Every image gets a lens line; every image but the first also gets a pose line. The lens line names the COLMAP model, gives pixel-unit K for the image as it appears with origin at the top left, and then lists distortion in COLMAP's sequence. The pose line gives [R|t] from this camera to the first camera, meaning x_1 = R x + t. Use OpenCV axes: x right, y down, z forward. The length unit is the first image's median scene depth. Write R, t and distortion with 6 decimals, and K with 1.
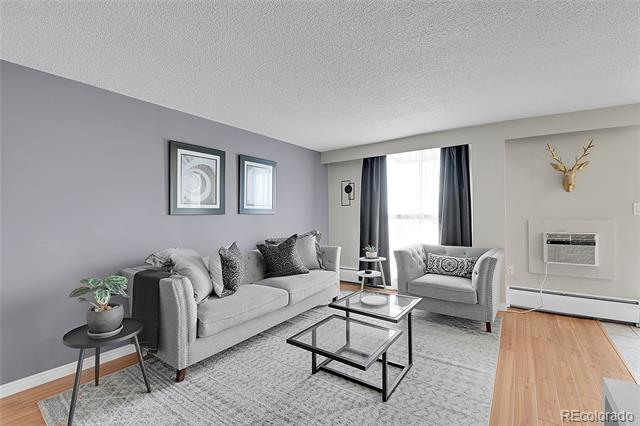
lens RADIAL K [[286.7, 0, 315.7], [0, 286.7, 214.0], [0, 0, 1]] dist [-0.018074, -0.007089]
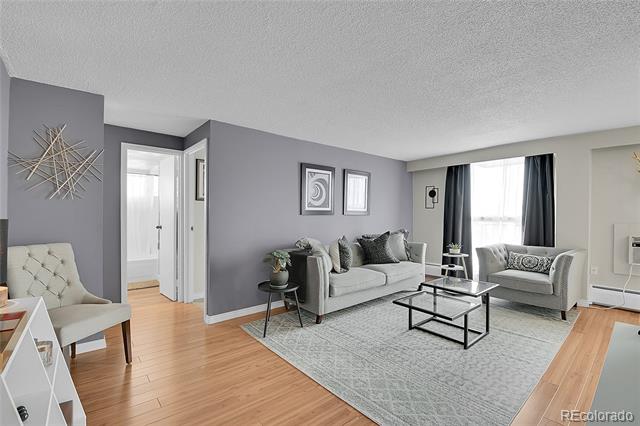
lens RADIAL K [[286.7, 0, 306.3], [0, 286.7, 214.8], [0, 0, 1]] dist [-0.018074, -0.007089]
pose [[0.961584, 0.014171, -0.274144, -0.084573], [-0.013106, 0.999898, 0.005717, -0.005328], [0.274197, -0.001904, 0.961672, -0.342422]]
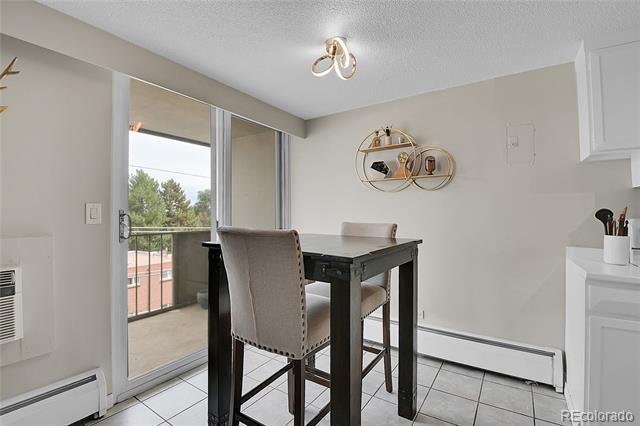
lens RADIAL K [[286.7, 0, 316.1], [0, 286.7, 208.3], [0, 0, 1]] dist [-0.018074, -0.007089]
pose [[-0.033343, 0.019668, 0.999250, 0.520665], [0.010353, 0.999760, -0.019333, -0.012515], [-0.999390, 0.009701, -0.033538, 0.512692]]
